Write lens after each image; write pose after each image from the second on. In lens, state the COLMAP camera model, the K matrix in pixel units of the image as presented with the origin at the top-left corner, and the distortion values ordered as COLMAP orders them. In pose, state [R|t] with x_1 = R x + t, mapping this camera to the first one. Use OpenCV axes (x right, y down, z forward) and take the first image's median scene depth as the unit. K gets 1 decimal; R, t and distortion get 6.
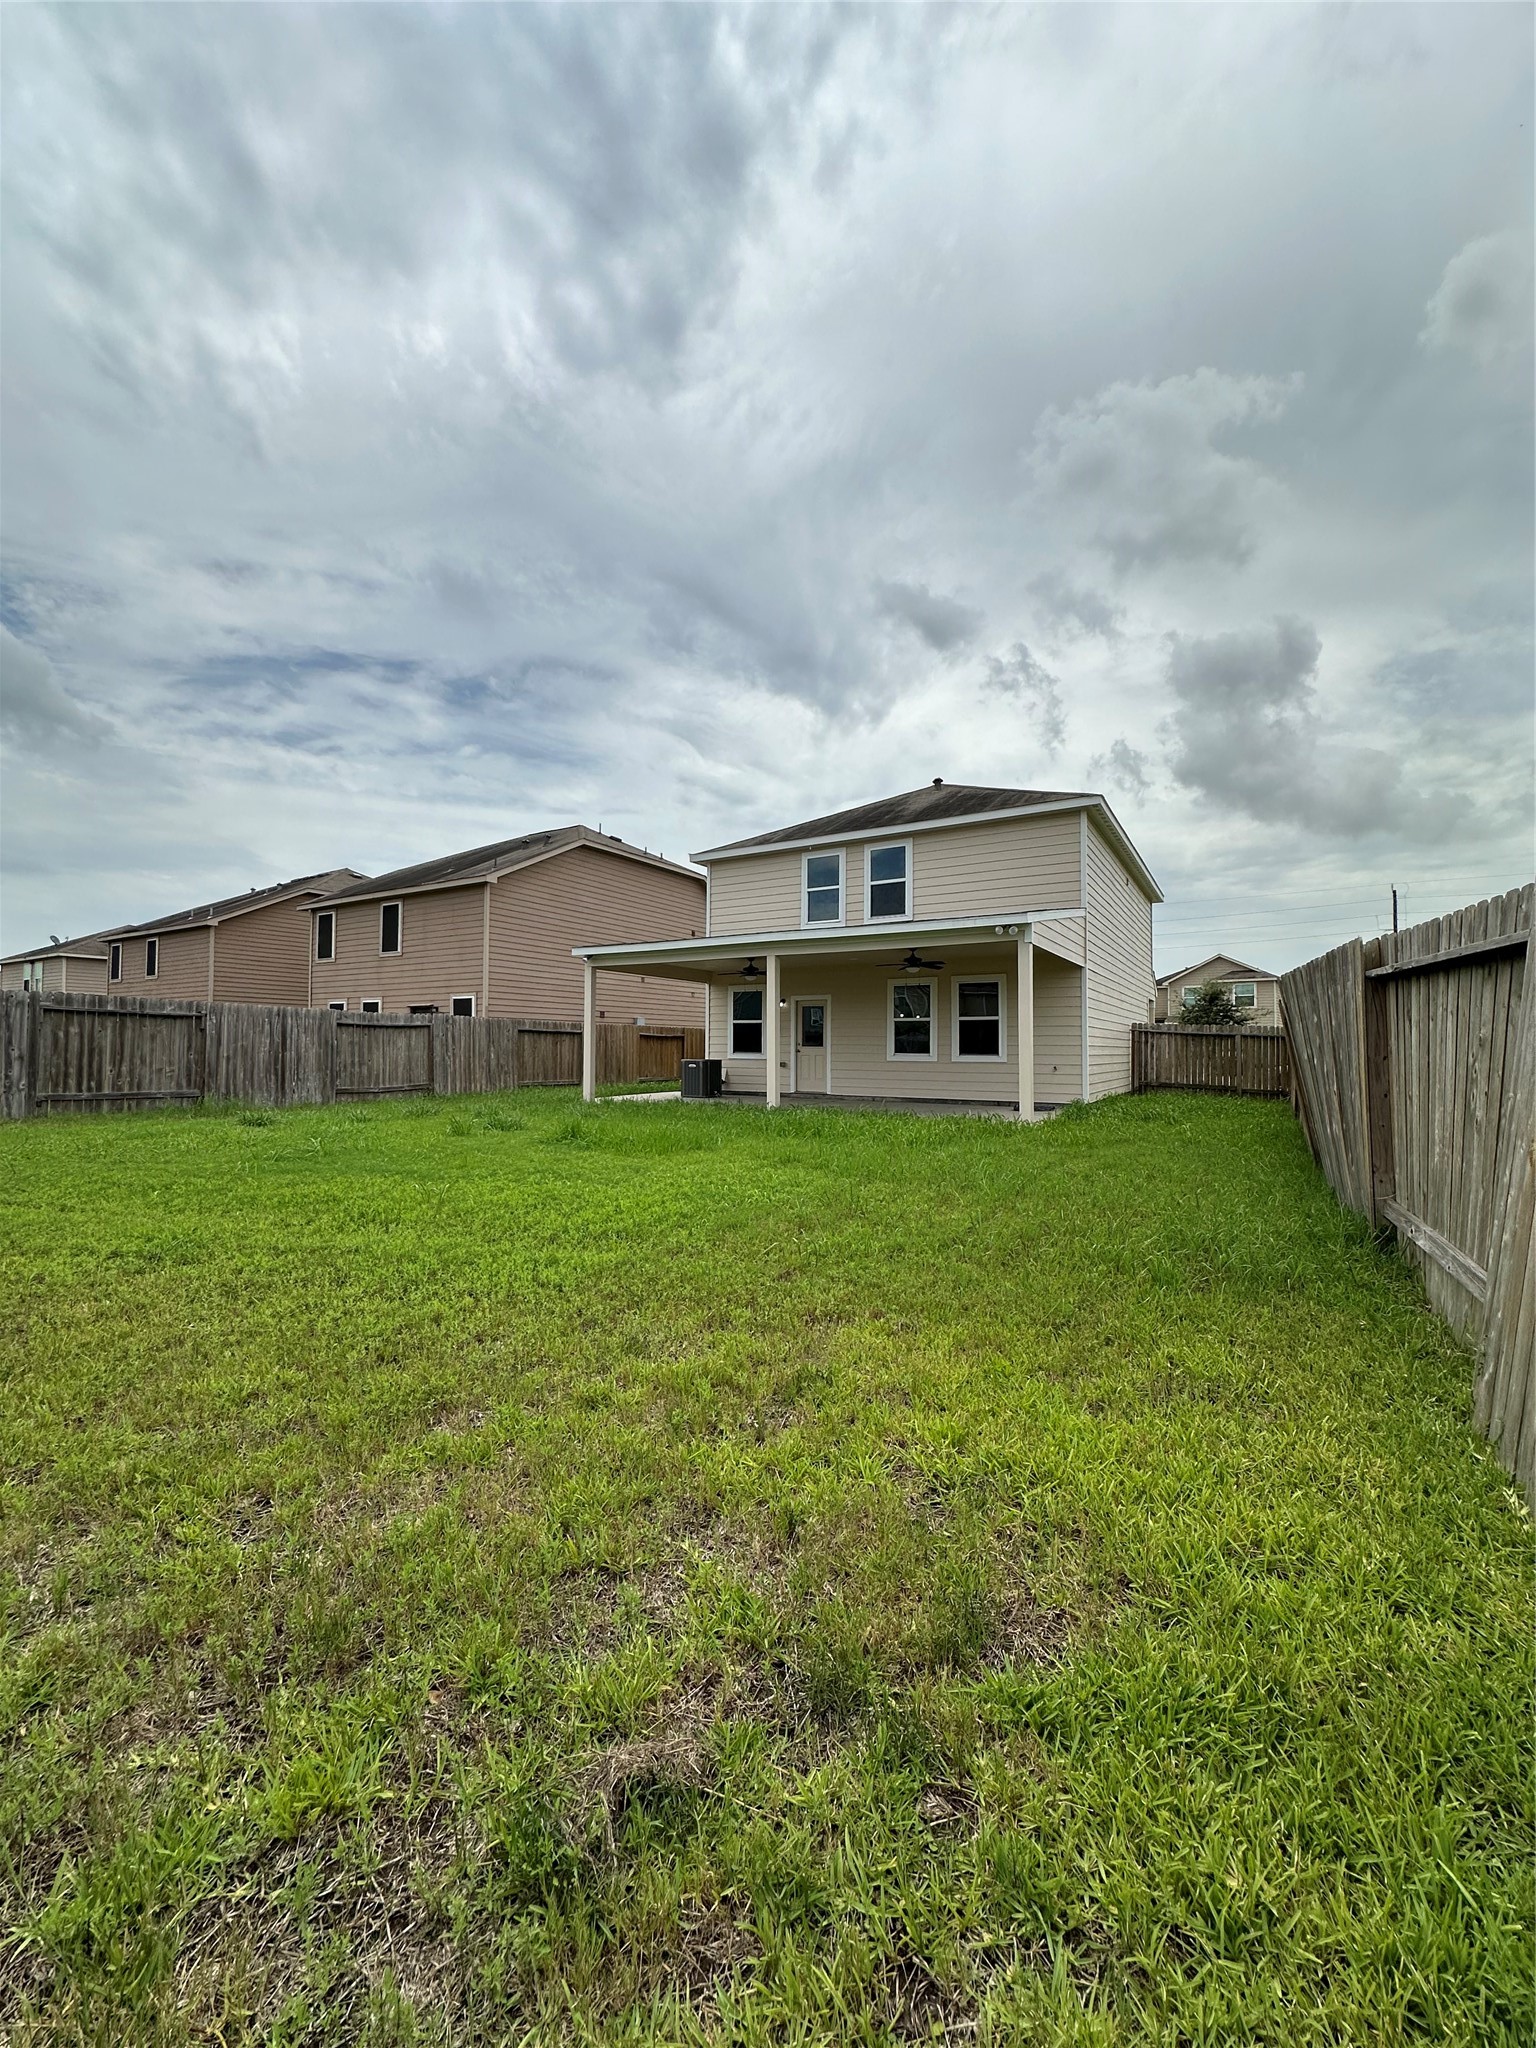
lens RADIAL K [[816.9, 0, 763.0], [0, 816.9, 1017.8], [0, 0, 1]] dist [-0.007639, 0.001809]
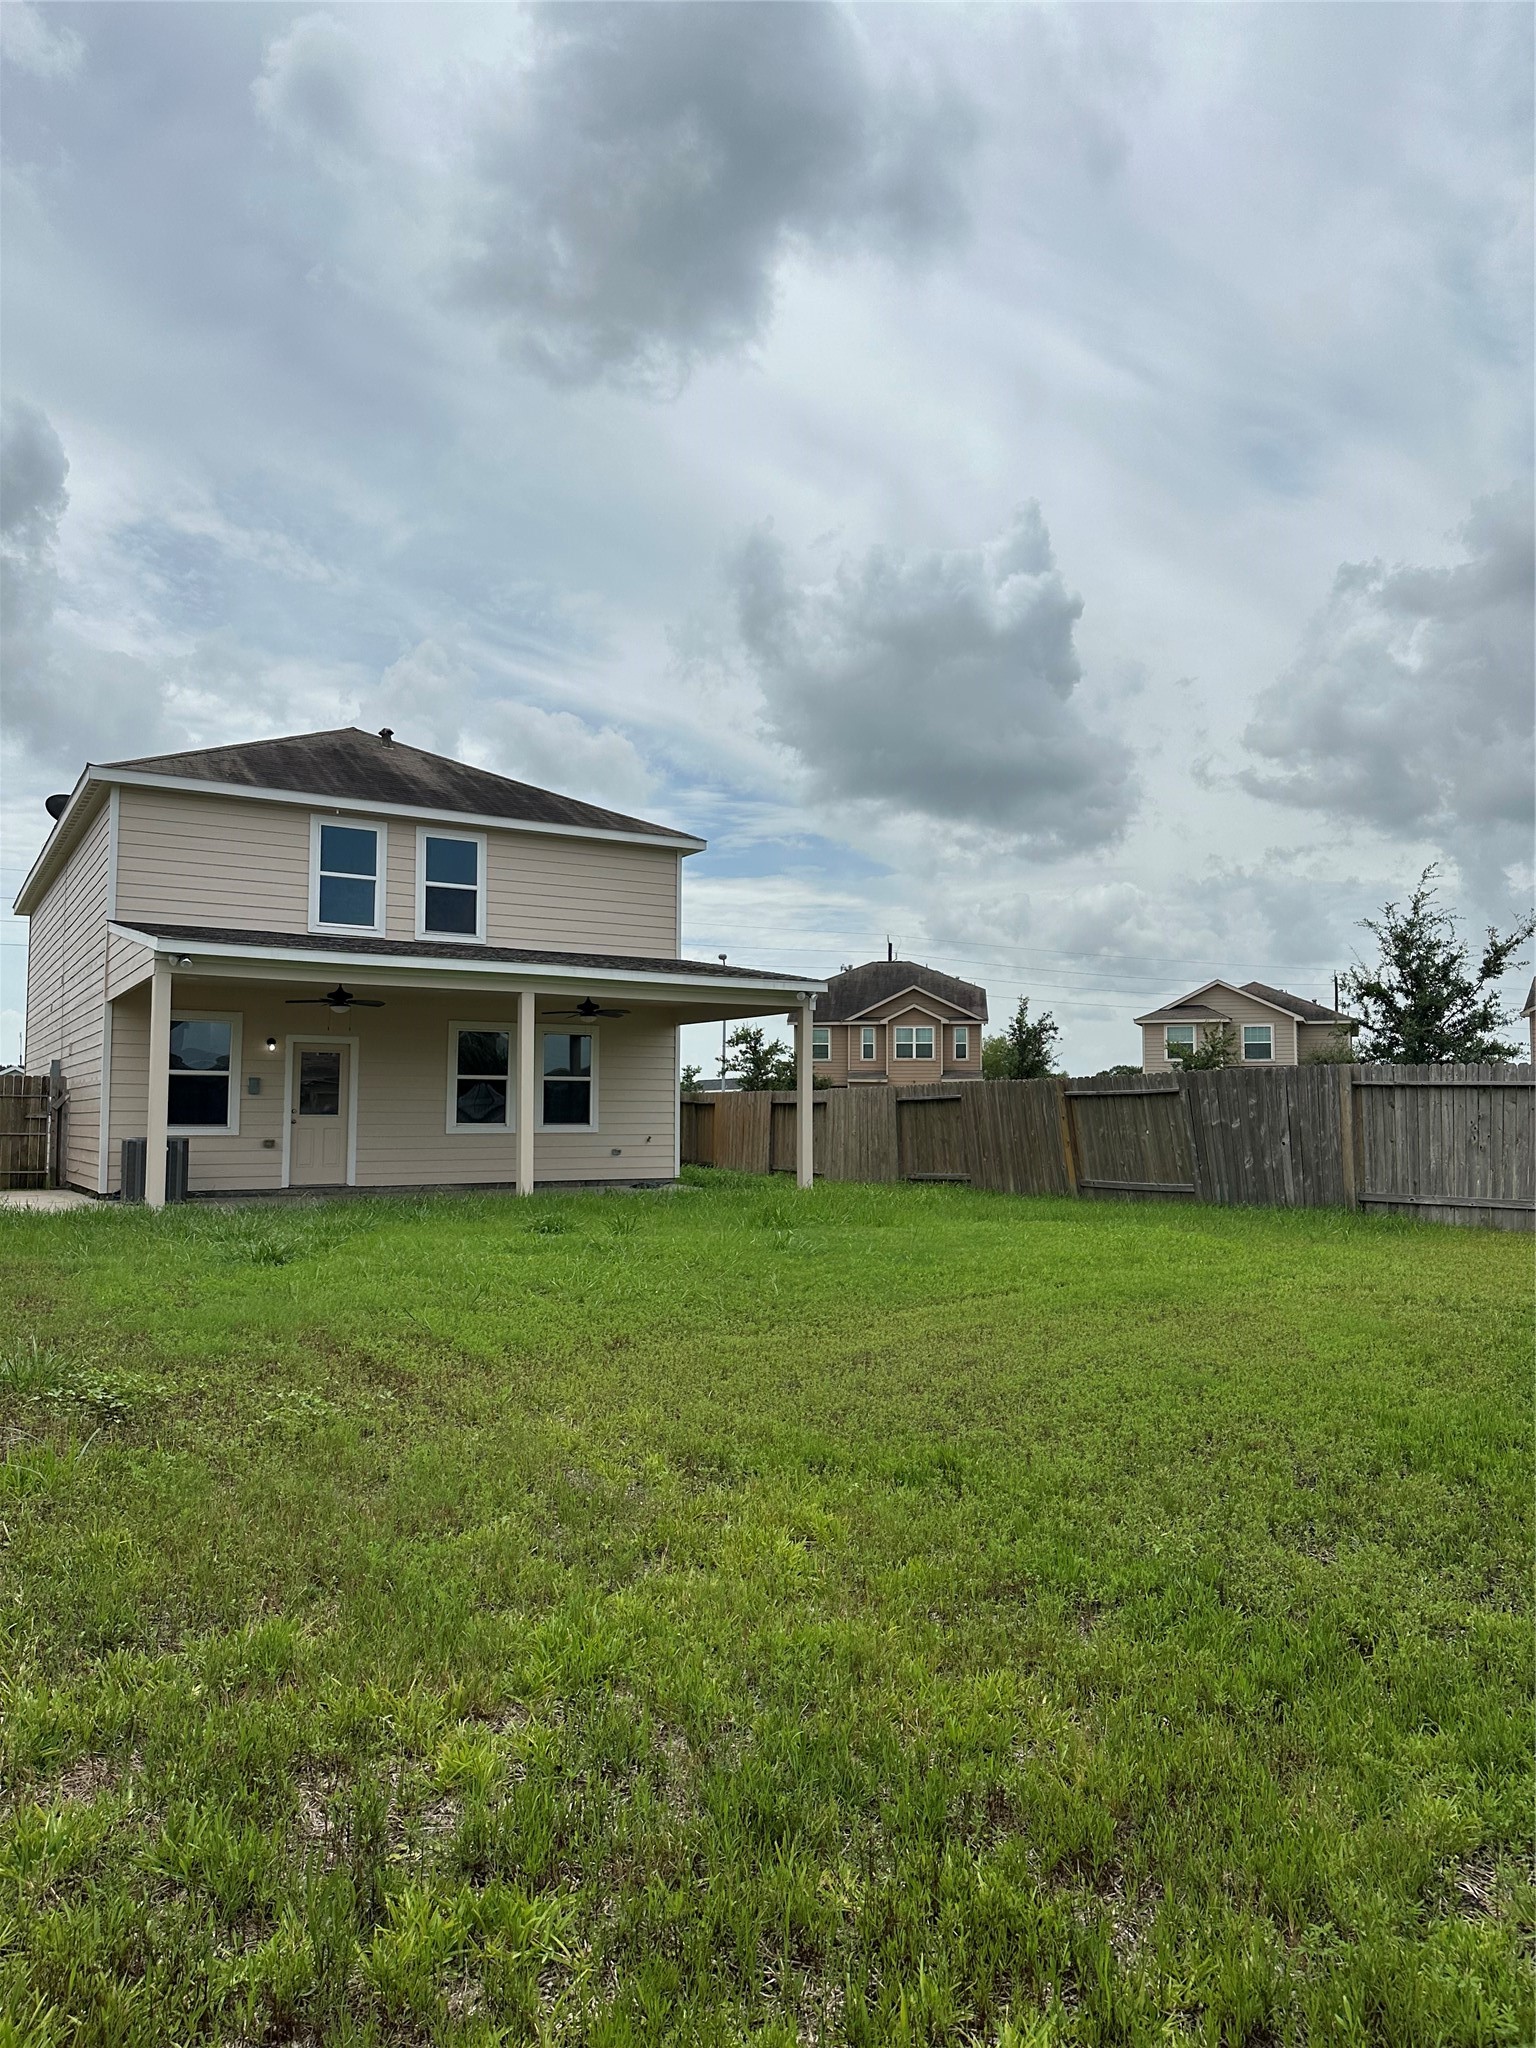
lens RADIAL K [[1435.6, 0, 756.6], [0, 1435.6, 1022.9], [0, 0, 1]] dist [0.049729, -0.059149]
pose [[0.448084, 0.053419, 0.892394, -0.823633], [-0.036454, 0.998475, -0.041465, -0.002854], [-0.893248, -0.013952, 0.449348, 0.181665]]
